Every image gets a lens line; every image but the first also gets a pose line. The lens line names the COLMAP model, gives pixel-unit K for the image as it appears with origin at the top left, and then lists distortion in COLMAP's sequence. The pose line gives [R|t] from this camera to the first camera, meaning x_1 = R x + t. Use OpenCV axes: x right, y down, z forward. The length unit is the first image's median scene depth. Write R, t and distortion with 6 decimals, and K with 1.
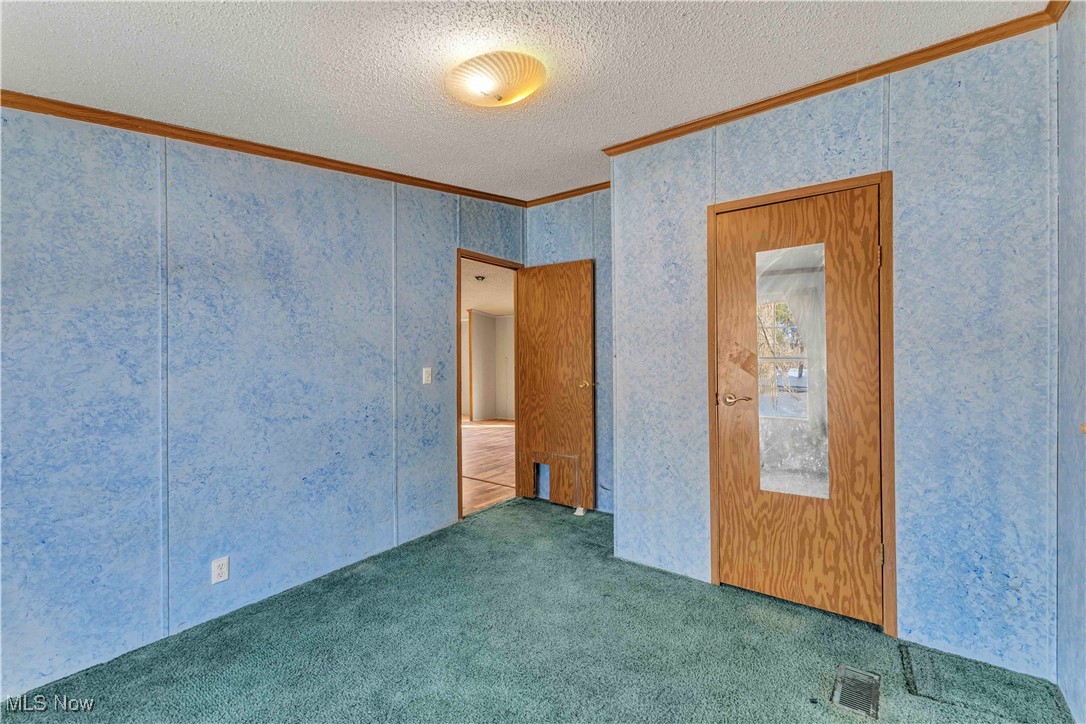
lens RADIAL K [[462.1, 0, 541.7], [0, 462.1, 362.6], [0, 0, 1]] dist [0.009838, -0.000583]
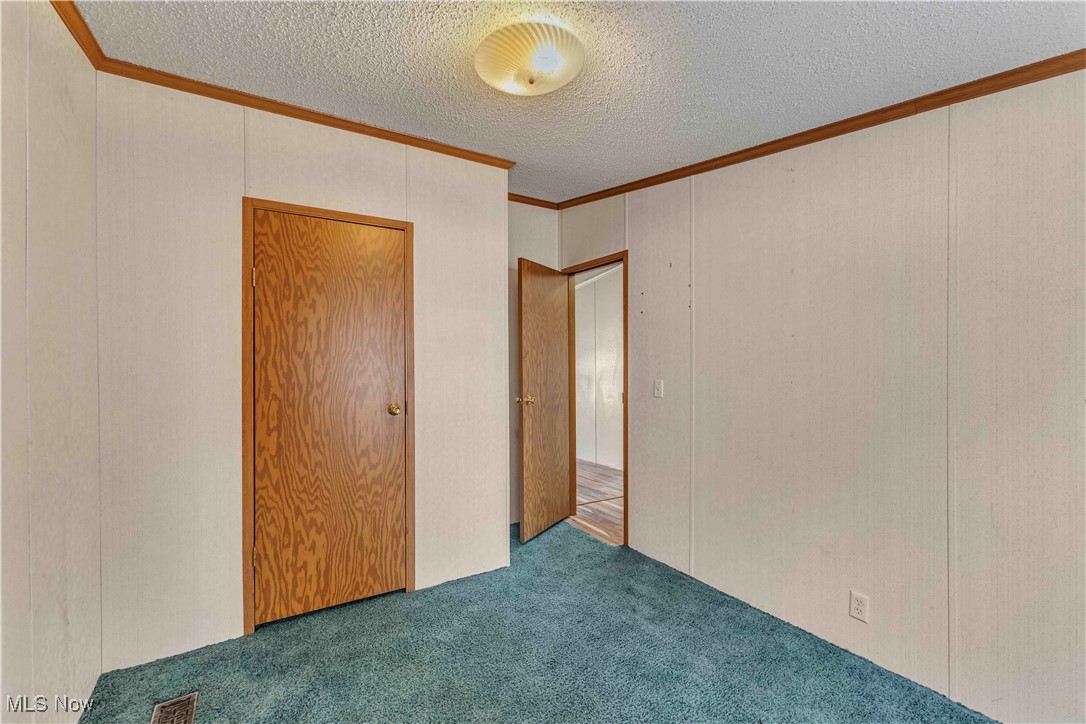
lens RADIAL K [[462.1, 0, 541.7], [0, 462.1, 362.6], [0, 0, 1]] dist [0.009838, -0.000583]
pose [[-0.997187, -0.005809, 0.074730, 0.004034], [0.005830, -0.999983, 0.000056, 0.366668], [0.074728, 0.000492, 0.997204, 0.002797]]
